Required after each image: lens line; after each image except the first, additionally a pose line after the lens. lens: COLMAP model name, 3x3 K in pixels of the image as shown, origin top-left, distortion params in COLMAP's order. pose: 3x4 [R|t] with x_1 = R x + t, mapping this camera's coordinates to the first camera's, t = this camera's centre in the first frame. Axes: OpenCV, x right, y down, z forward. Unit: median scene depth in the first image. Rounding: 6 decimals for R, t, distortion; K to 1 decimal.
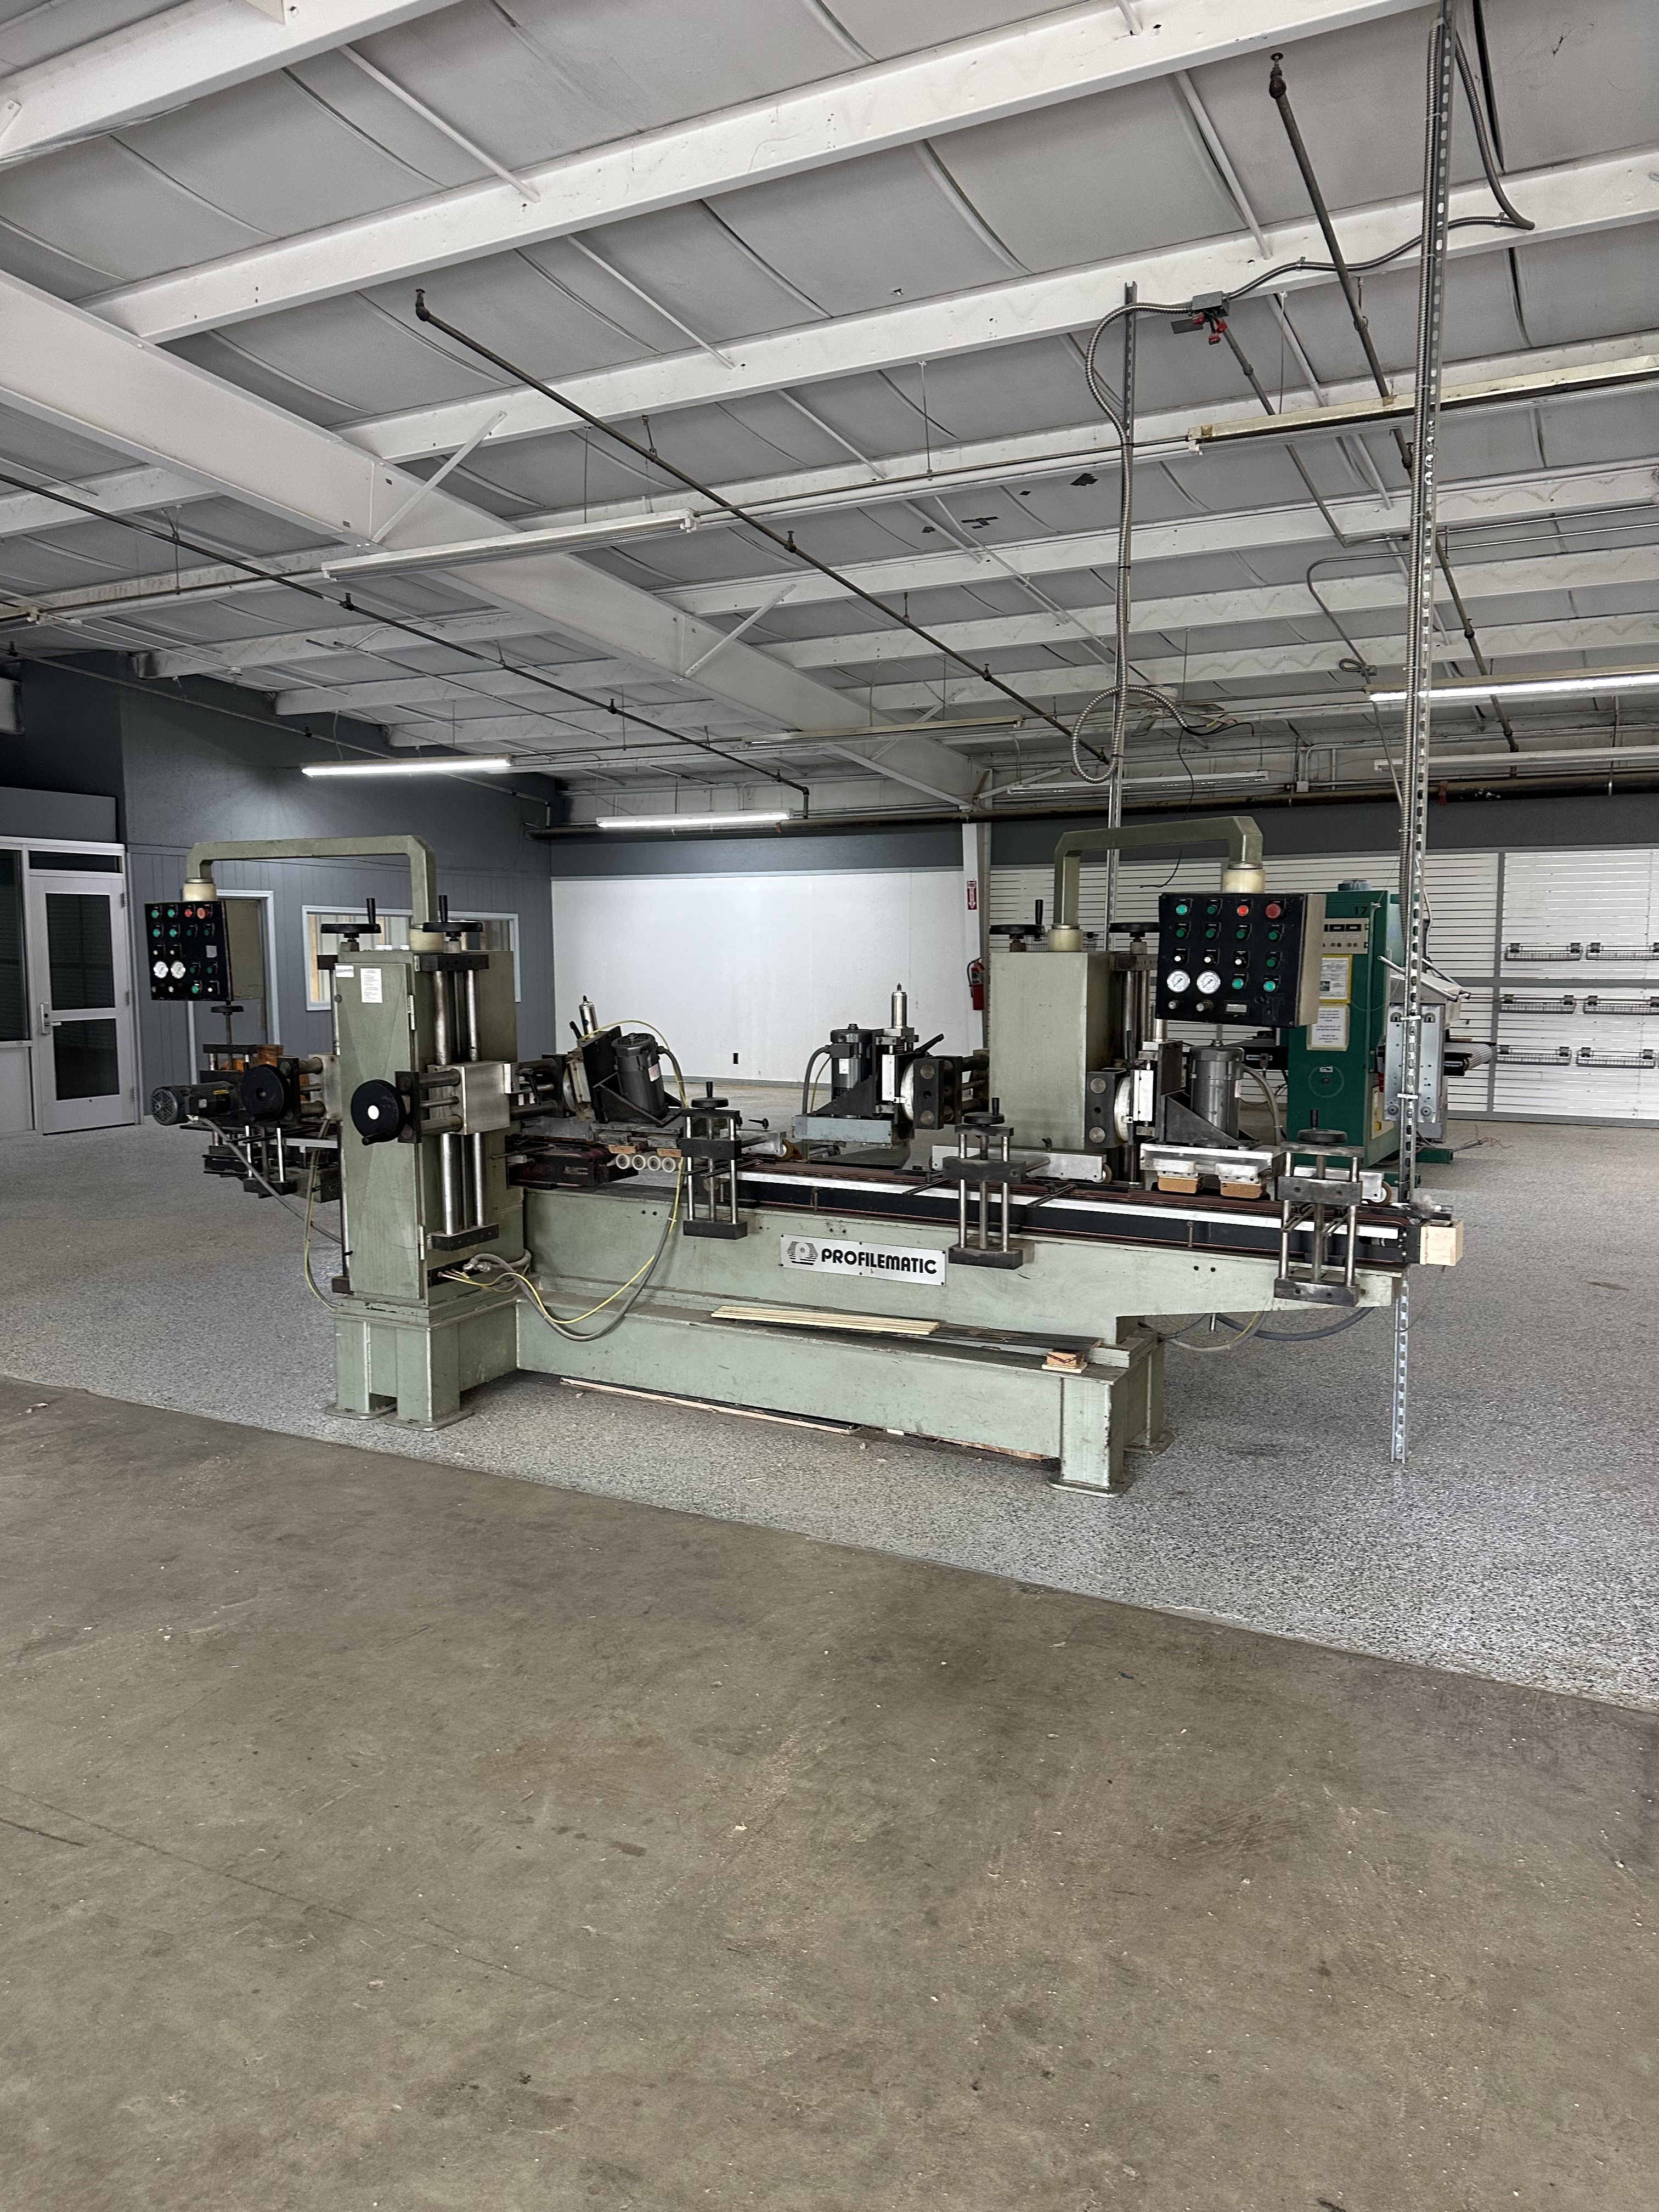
lens RADIAL K [[1545.3, 0, 829.5], [0, 1545.3, 1106.0], [0, 0, 1]] dist [0.079944, -0.143310]
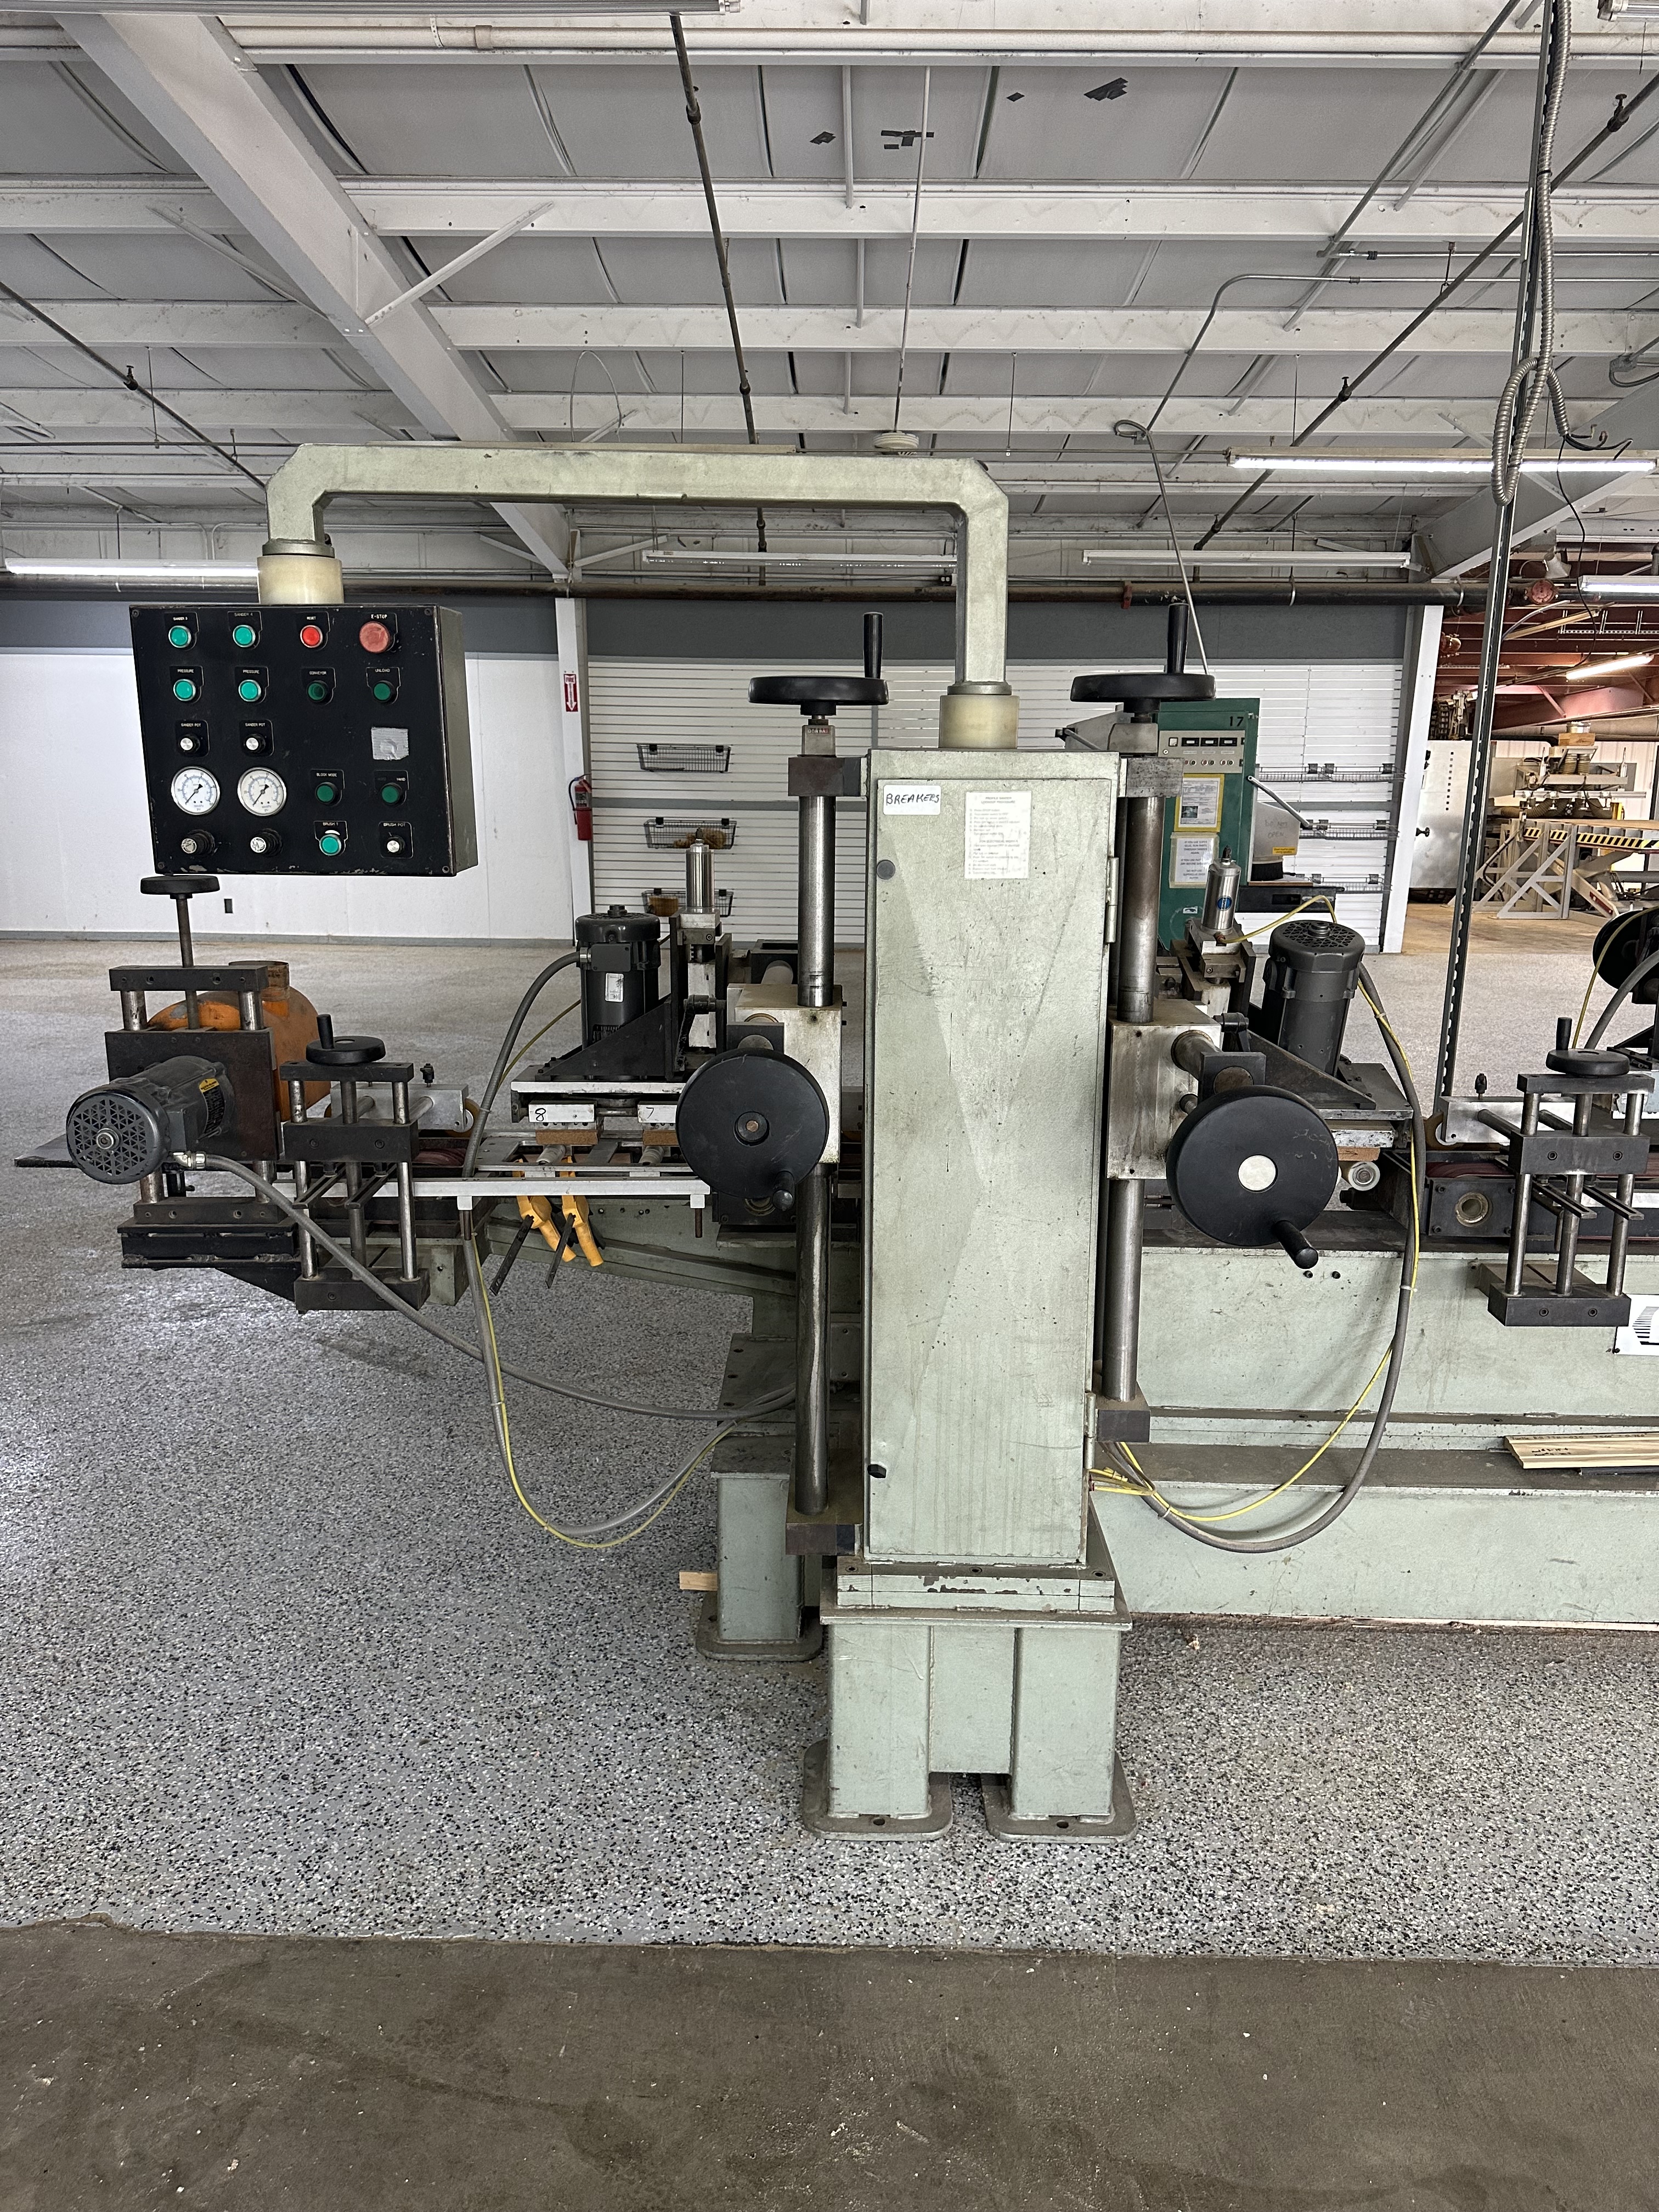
lens RADIAL K [[1567.9, 0, 842.2], [0, 1567.9, 1087.6], [0, 0, 1]] dist [0.016737, -0.005600]
pose [[0.888889, -0.081302, 0.450850, -0.217313], [0.034901, 0.993285, 0.110307, -0.024668], [-0.456791, -0.082316, 0.885758, 0.274935]]
